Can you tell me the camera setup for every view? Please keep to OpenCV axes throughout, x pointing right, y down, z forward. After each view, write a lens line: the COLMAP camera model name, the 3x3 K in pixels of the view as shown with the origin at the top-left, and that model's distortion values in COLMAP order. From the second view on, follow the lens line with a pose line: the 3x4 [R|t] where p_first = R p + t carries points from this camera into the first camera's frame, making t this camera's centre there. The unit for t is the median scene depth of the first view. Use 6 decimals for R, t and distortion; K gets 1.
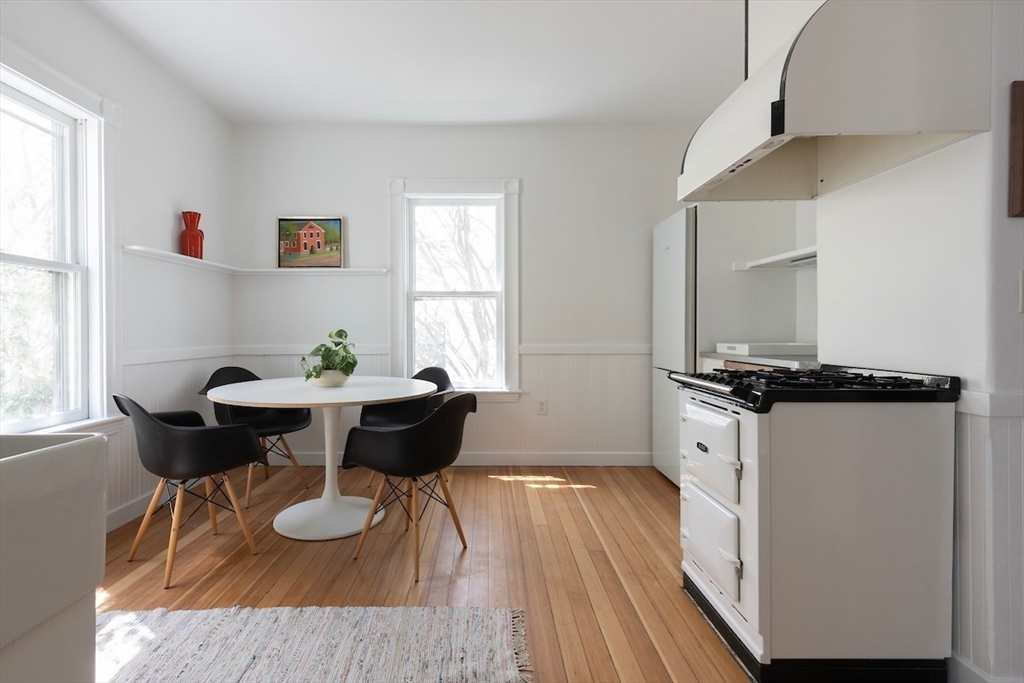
lens RADIAL K [[495.5, 0, 503.9], [0, 495.5, 340.2], [0, 0, 1]] dist [0.004480, 0.000233]
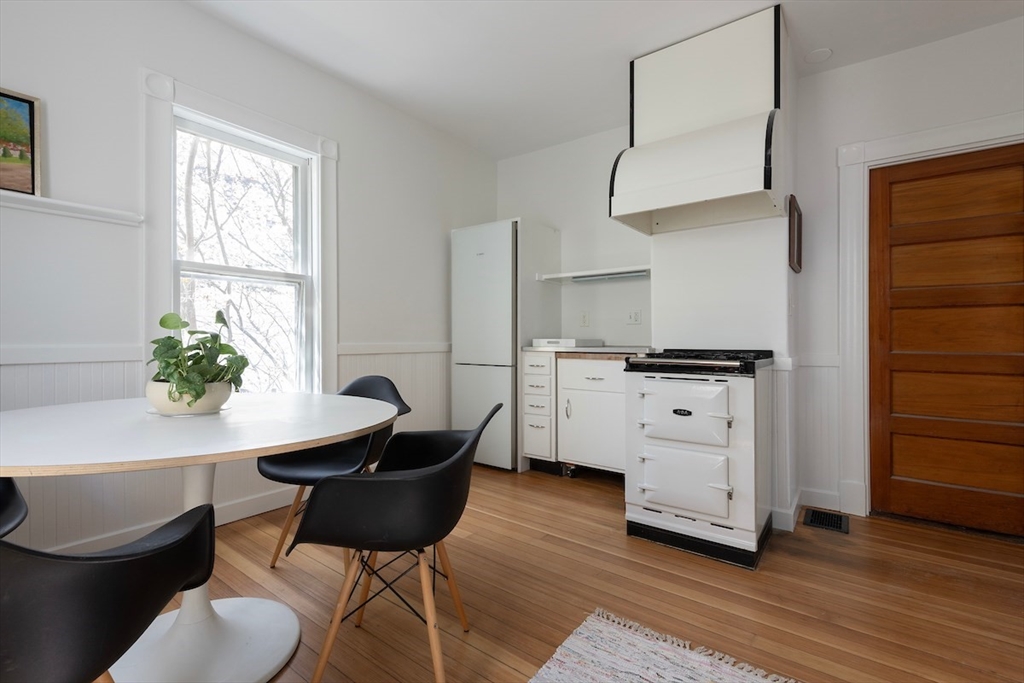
lens RADIAL K [[453.5, 0, 508.0], [0, 453.5, 345.5], [0, 0, 1]] dist [-0.004039, -0.001144]
pose [[0.608620, -0.007404, 0.793427, -0.486081], [0.013954, 0.999902, -0.001373, 0.022162], [-0.793339, 0.011907, 0.608663, 0.387475]]
